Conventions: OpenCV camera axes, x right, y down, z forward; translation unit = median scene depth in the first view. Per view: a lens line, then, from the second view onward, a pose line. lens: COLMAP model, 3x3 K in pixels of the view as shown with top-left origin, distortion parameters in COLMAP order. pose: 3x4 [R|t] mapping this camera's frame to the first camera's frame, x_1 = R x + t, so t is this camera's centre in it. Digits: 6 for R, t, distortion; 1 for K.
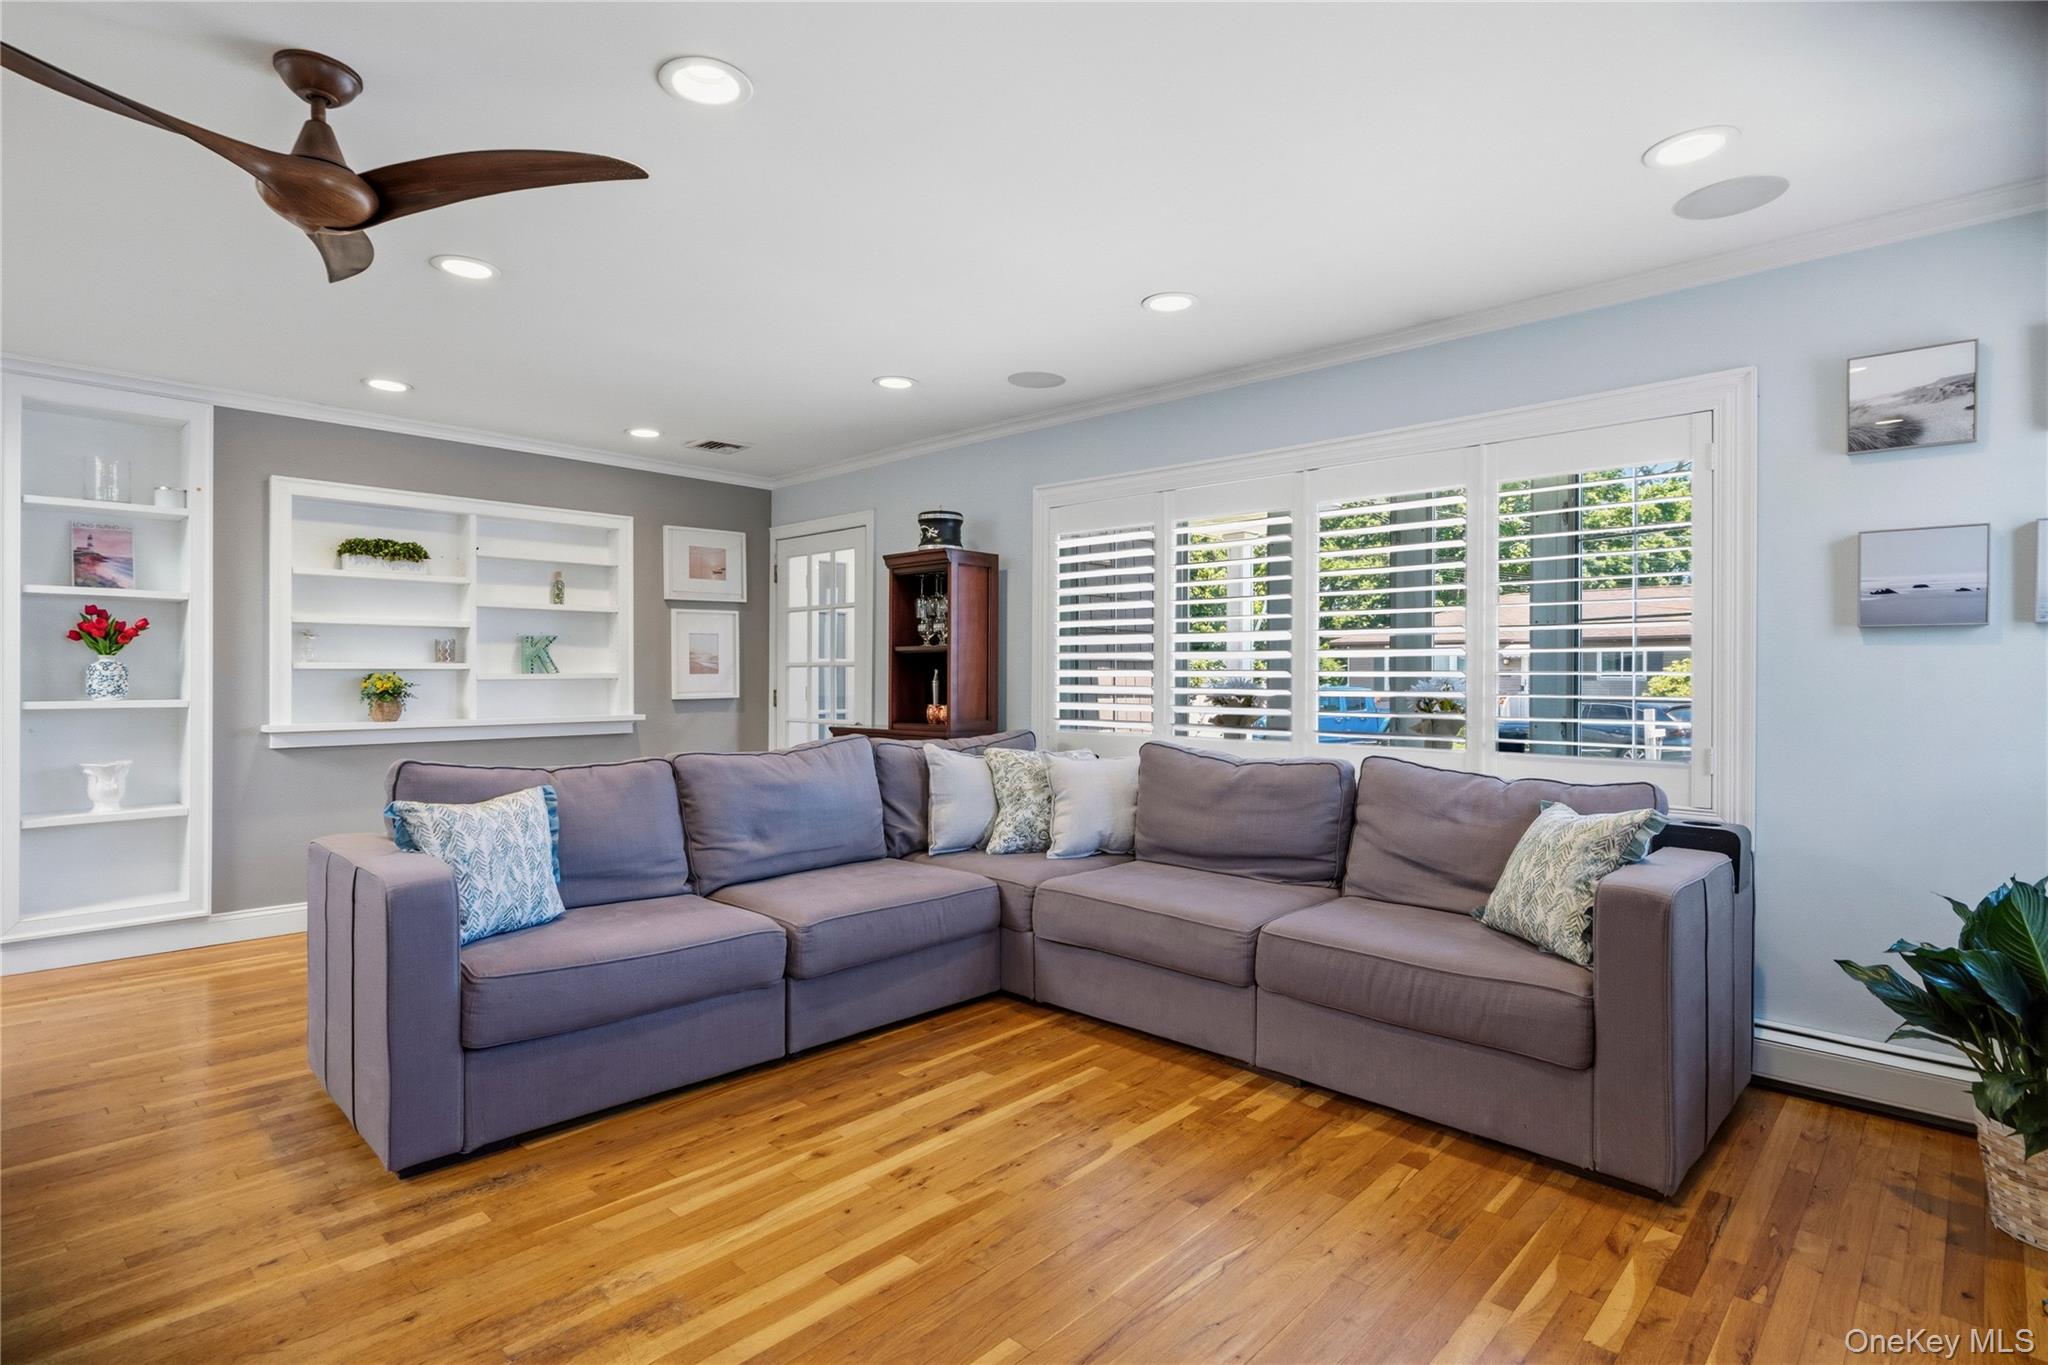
lens RADIAL K [[1025.0, 0, 1014.5], [0, 1025.0, 675.8], [0, 0, 1]] dist [0.000888, 0.002164]
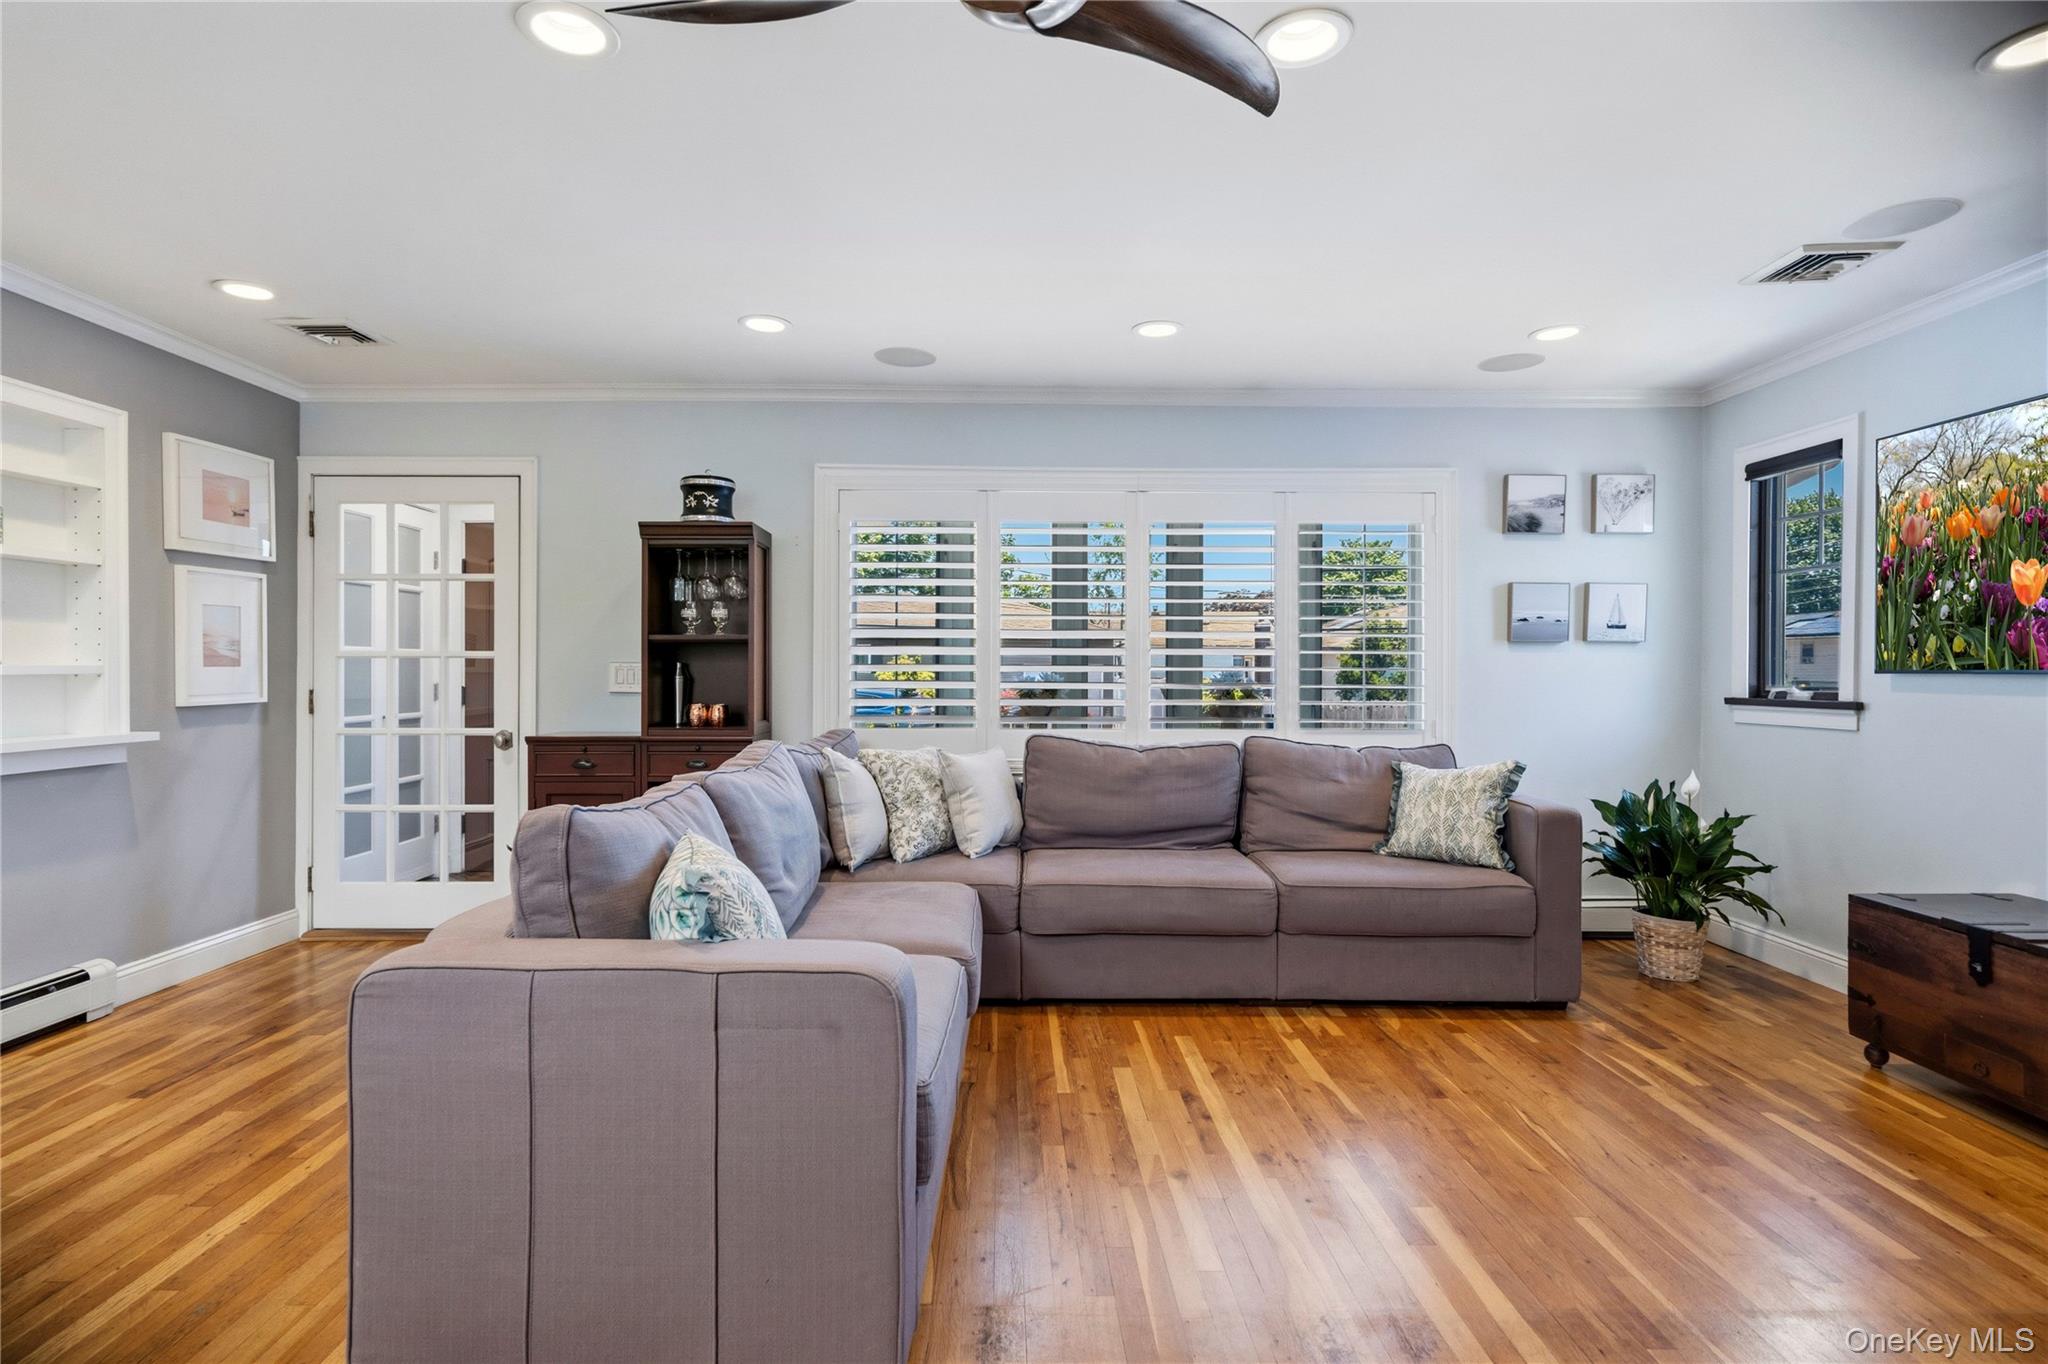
lens RADIAL K [[1025.0, 0, 1014.5], [0, 1025.0, 675.3], [0, 0, 1]] dist [0.000888, 0.002164]
pose [[0.720827, -0.002492, 0.693111, -0.654695], [-0.001615, 0.999985, 0.005275, -0.000904], [-0.693113, -0.004921, 0.720812, 0.289034]]
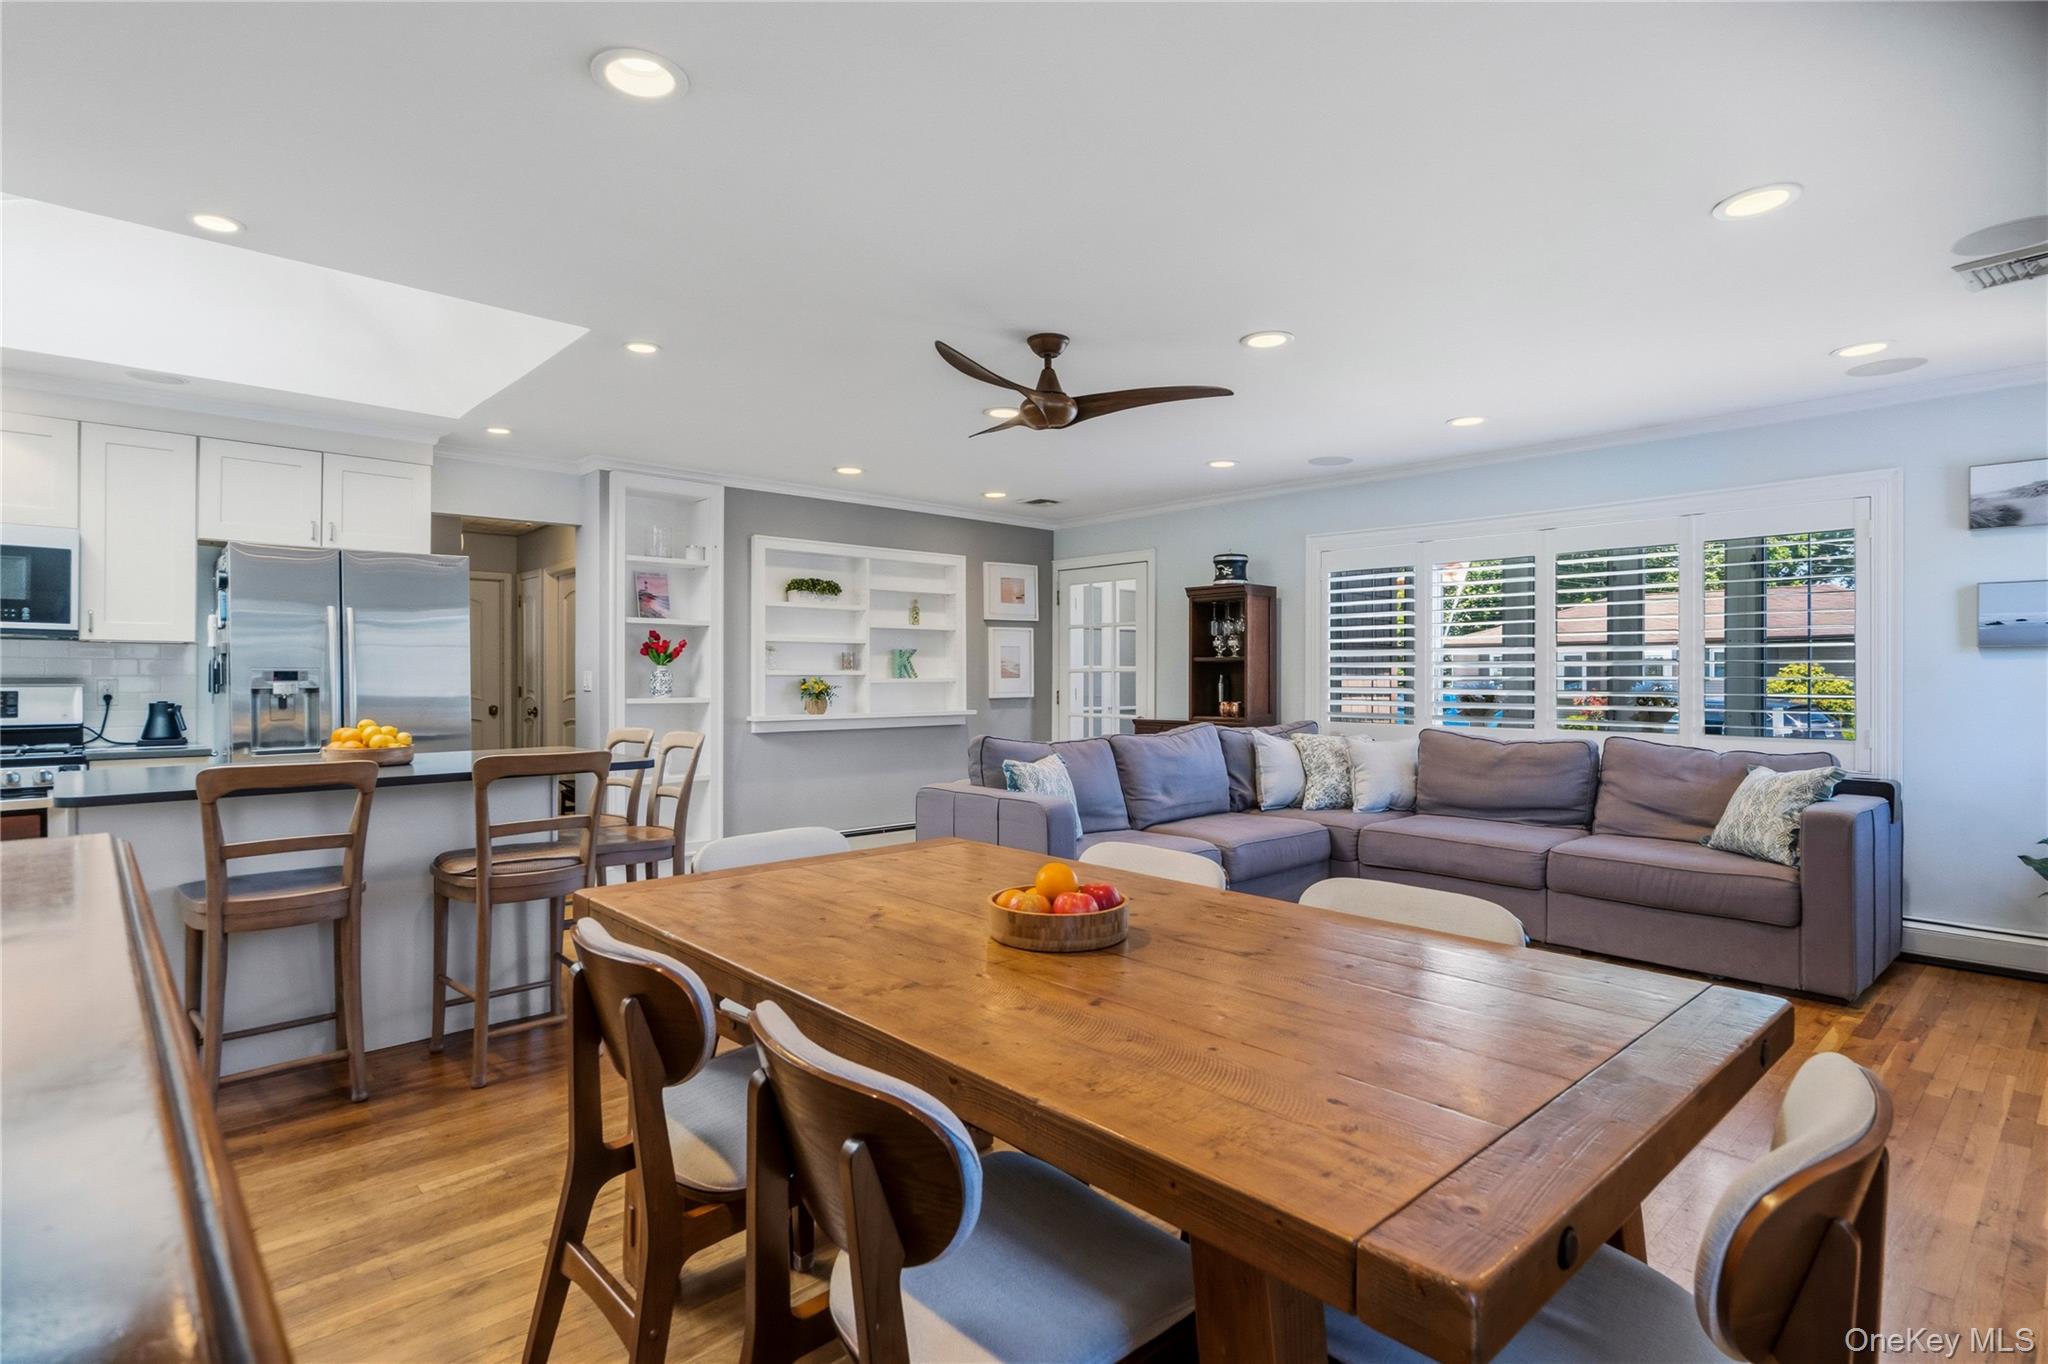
lens RADIAL K [[1025.0, 0, 1014.5], [0, 1025.0, 675.3], [0, 0, 1]] dist [0.000888, 0.002164]
pose [[0.997583, -0.001118, -0.069476, -0.350190], [0.000953, 0.999997, -0.002406, -0.003774], [0.069478, 0.002334, 0.997581, -0.437442]]
